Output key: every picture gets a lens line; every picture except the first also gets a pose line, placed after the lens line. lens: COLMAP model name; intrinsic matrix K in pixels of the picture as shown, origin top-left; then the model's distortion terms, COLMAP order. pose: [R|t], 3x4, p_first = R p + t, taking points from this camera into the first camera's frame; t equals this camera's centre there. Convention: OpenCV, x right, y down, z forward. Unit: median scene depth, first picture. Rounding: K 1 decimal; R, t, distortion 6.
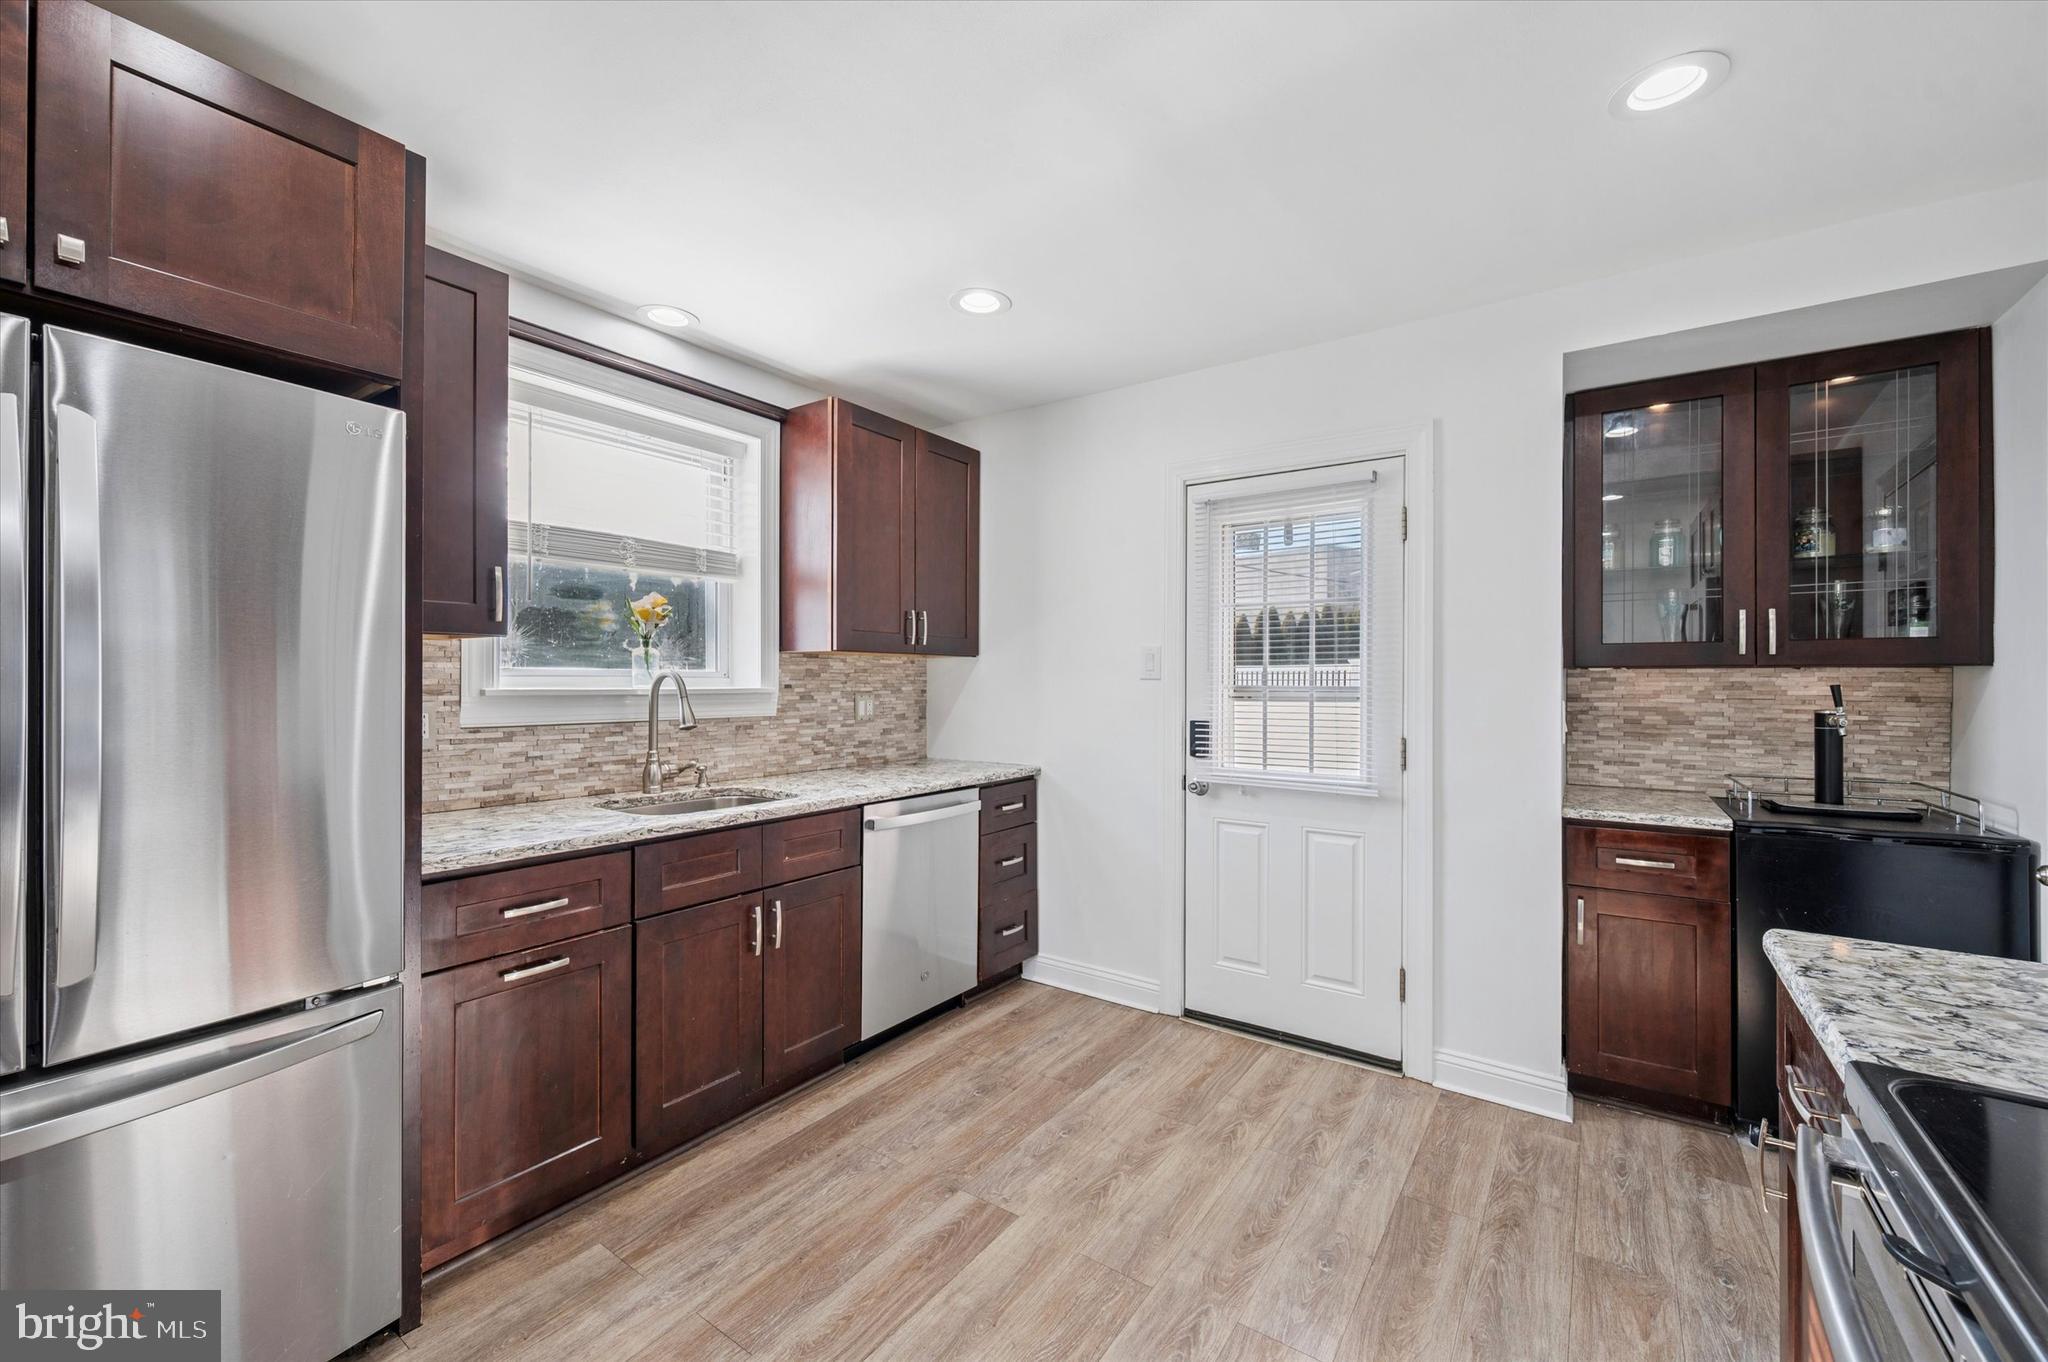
lens RADIAL K [[823.2, 0, 1026.6], [0, 823.2, 682.2], [0, 0, 1]] dist [-0.000995, -0.000046]
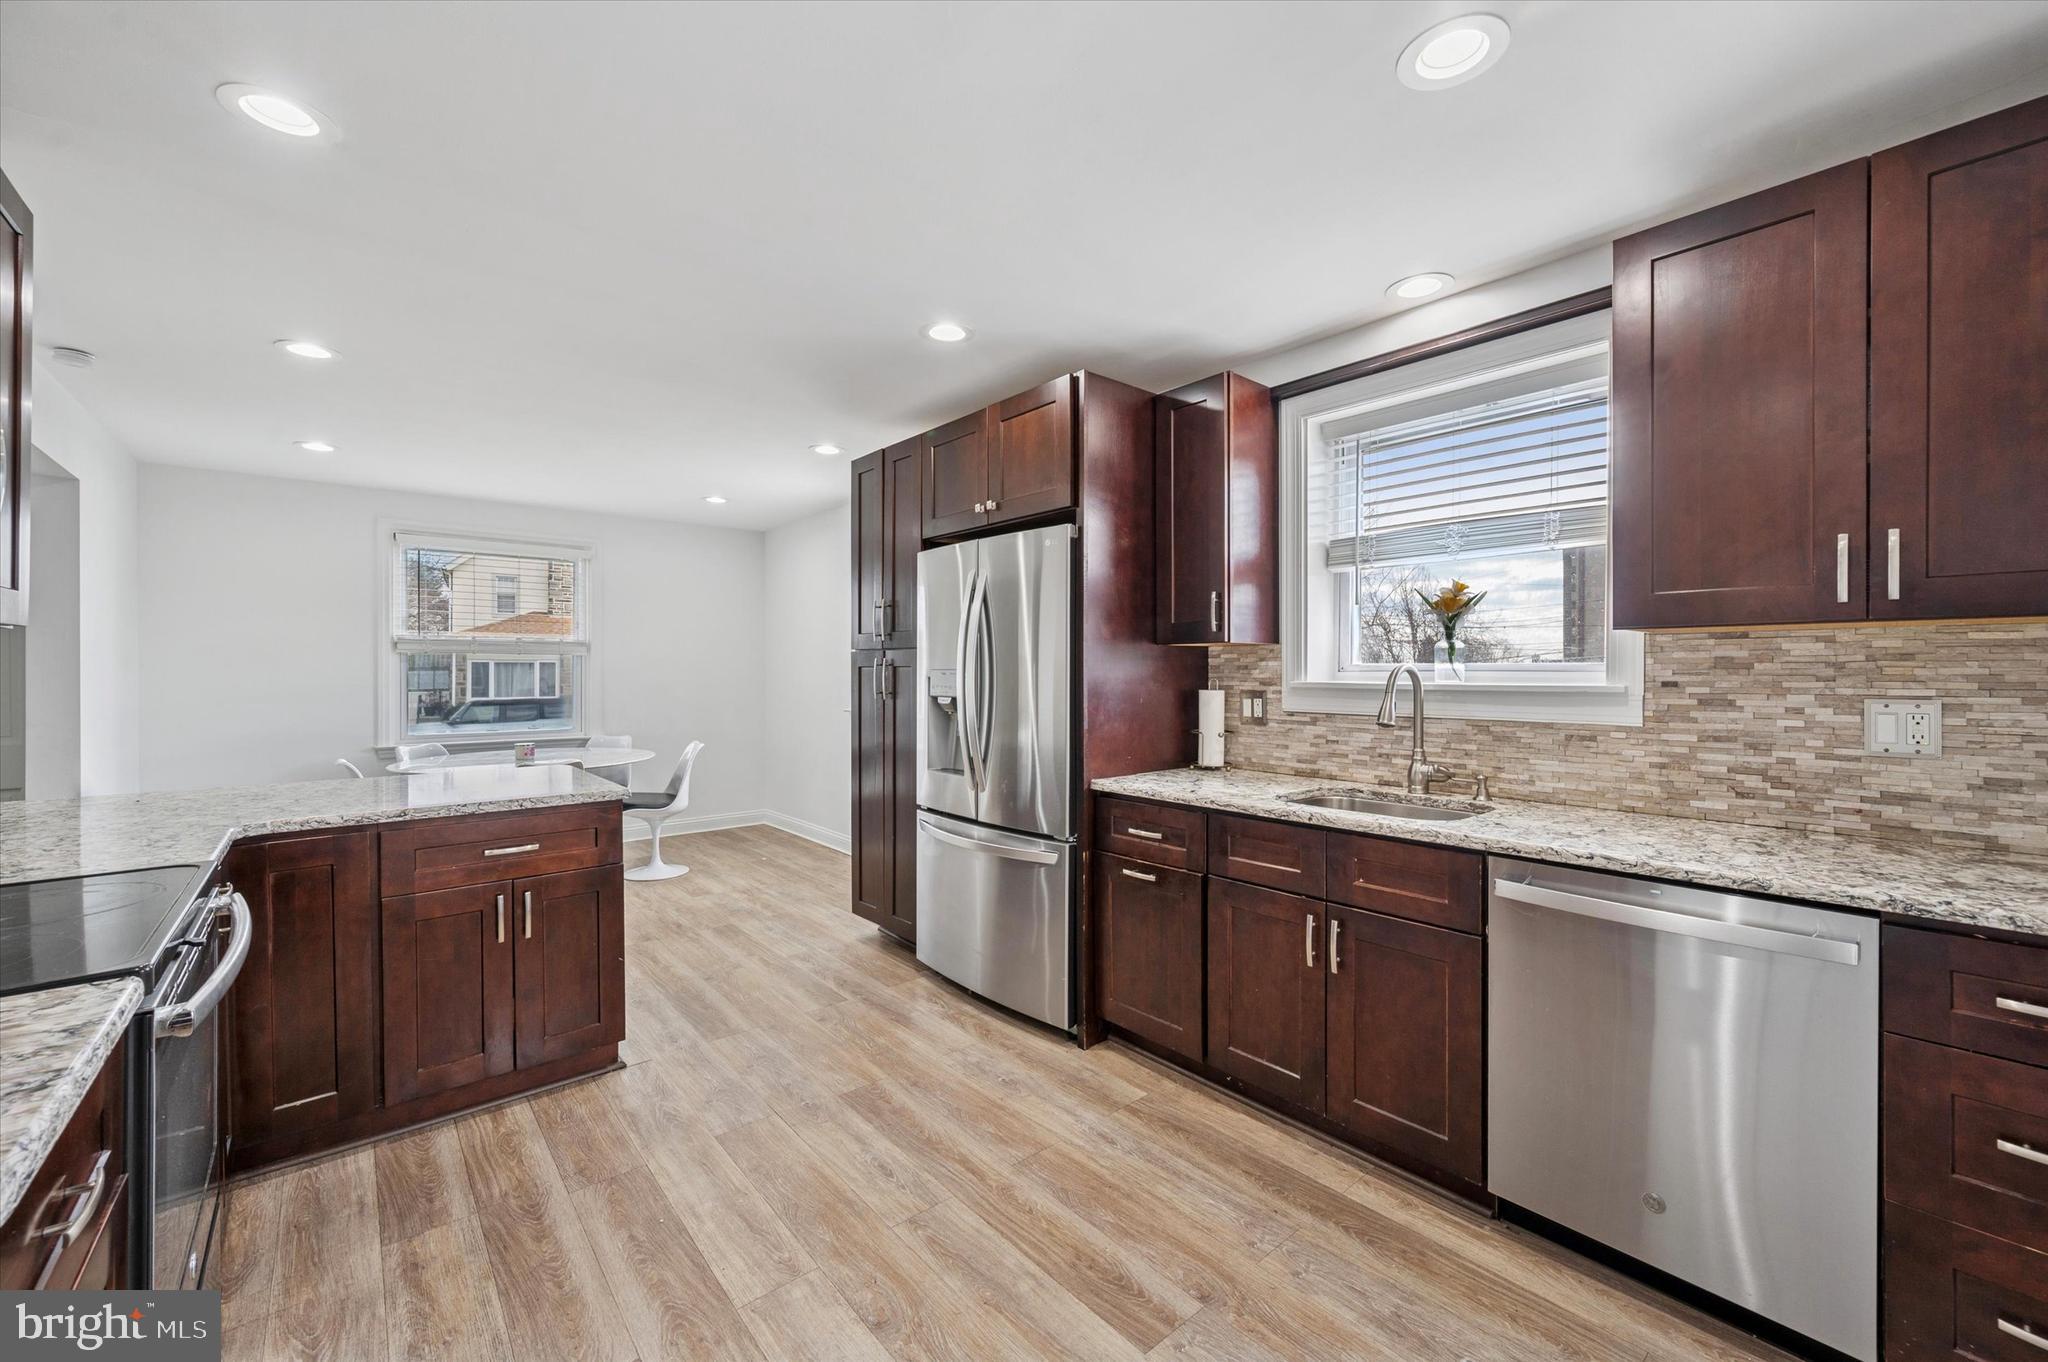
lens RADIAL K [[813.8, 0, 1030.8], [0, 813.8, 676.0], [0, 0, 1]] dist [-0.000437, -0.000070]
pose [[-0.253246, -0.000039, -0.967402, 0.584450], [-0.003886, 0.999992, 0.000976, -0.000044], [0.967394, 0.004006, -0.253245, 0.825165]]
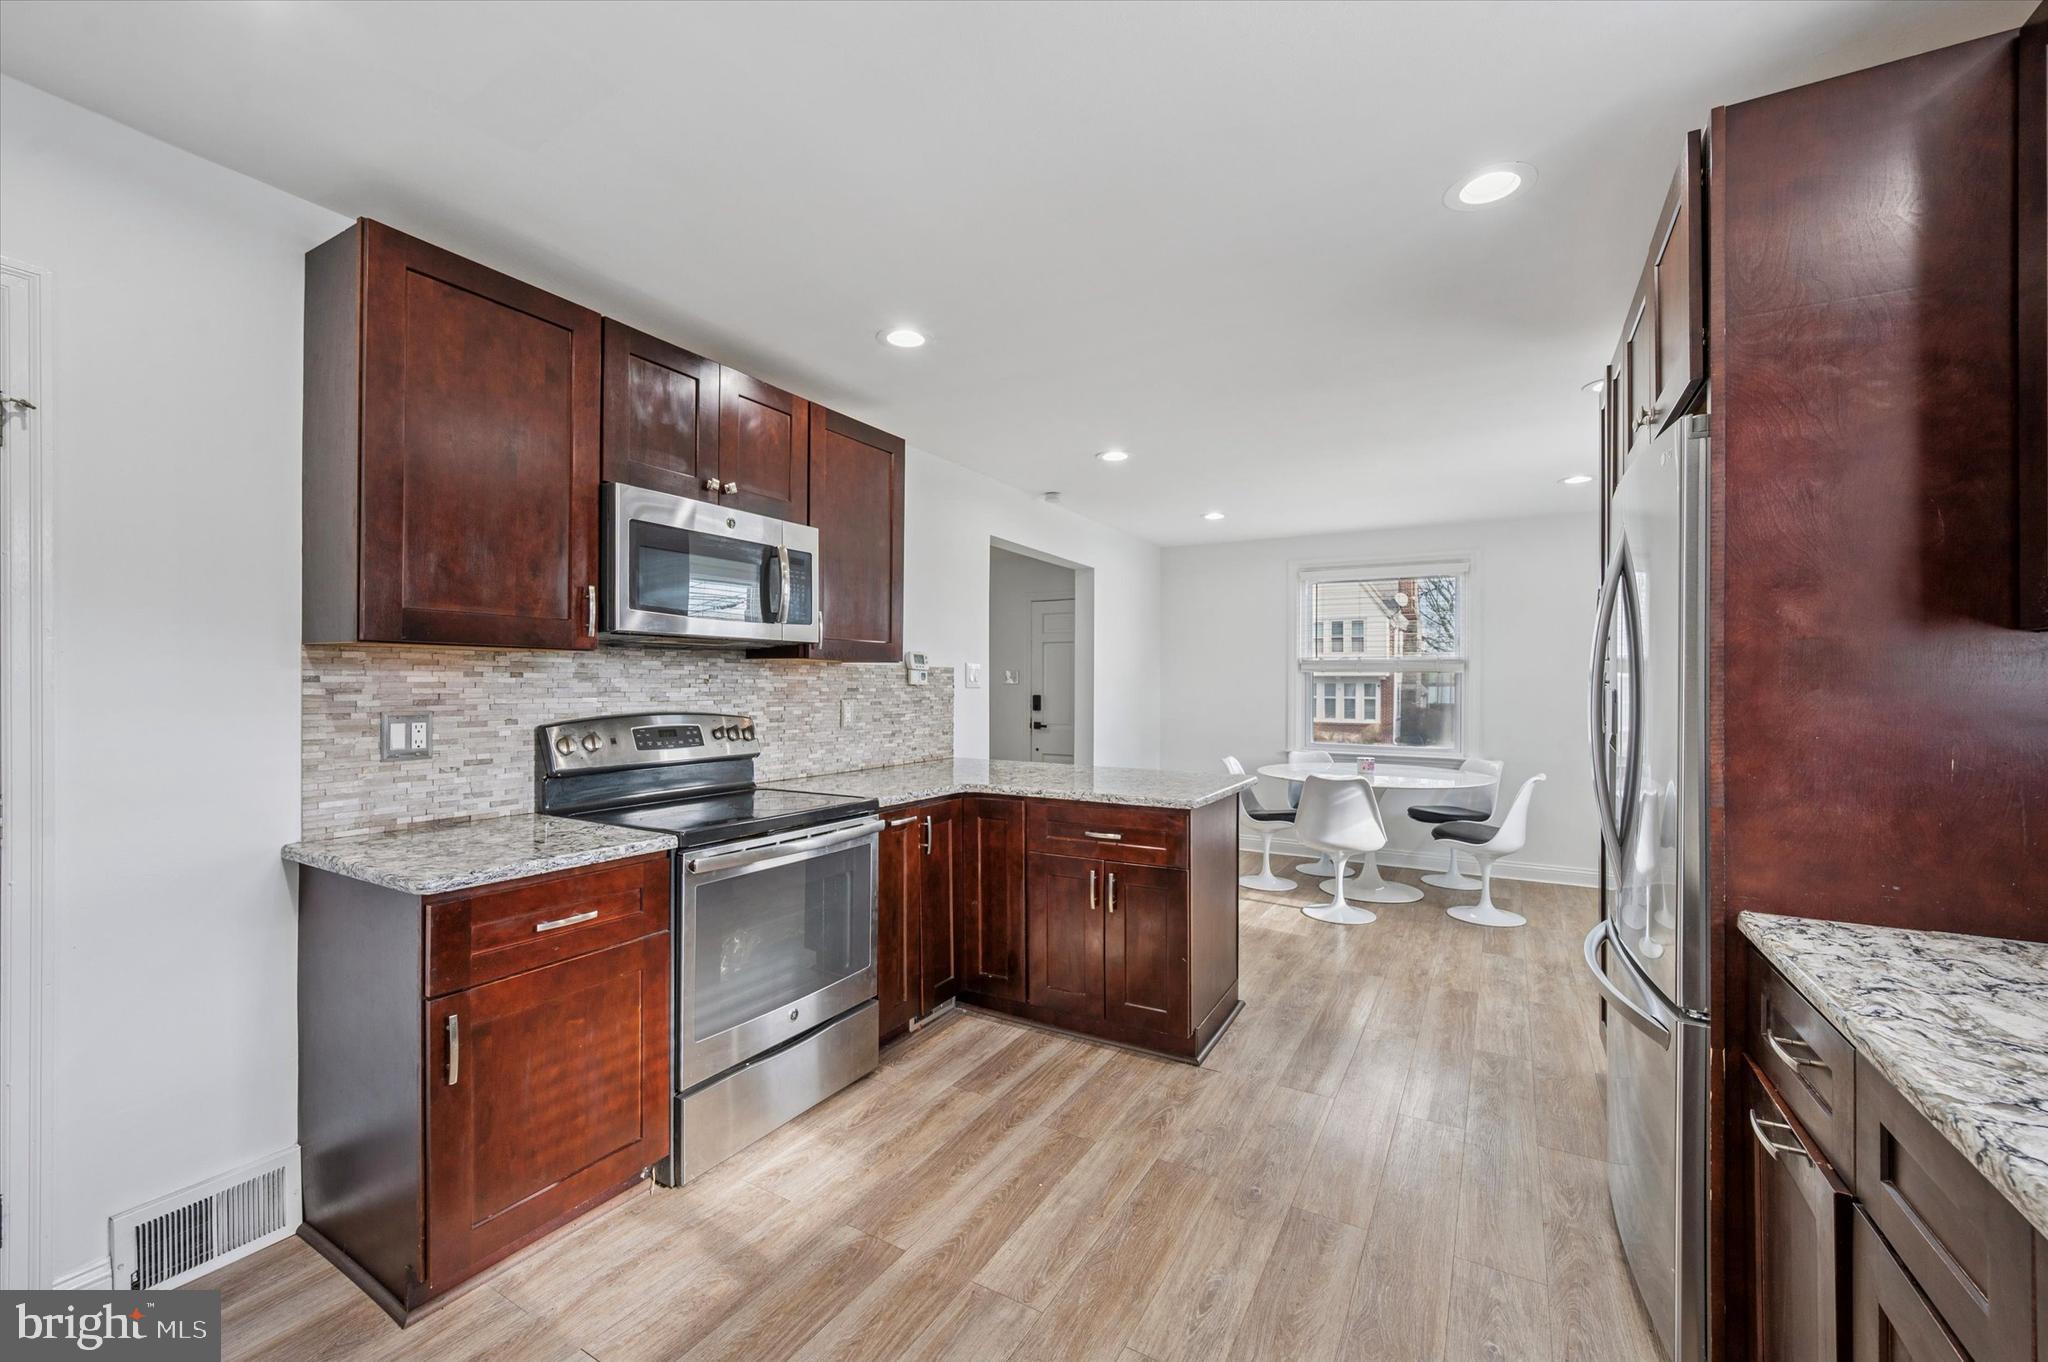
lens RADIAL K [[823.2, 0, 1026.6], [0, 823.2, 682.2], [0, 0, 1]] dist [-0.000995, -0.000046]
pose [[-0.996536, -0.014576, -0.081876, 0.045957], [-0.014565, 0.999894, -0.000738, -0.007616], [0.081878, 0.000457, -0.996642, 1.137126]]
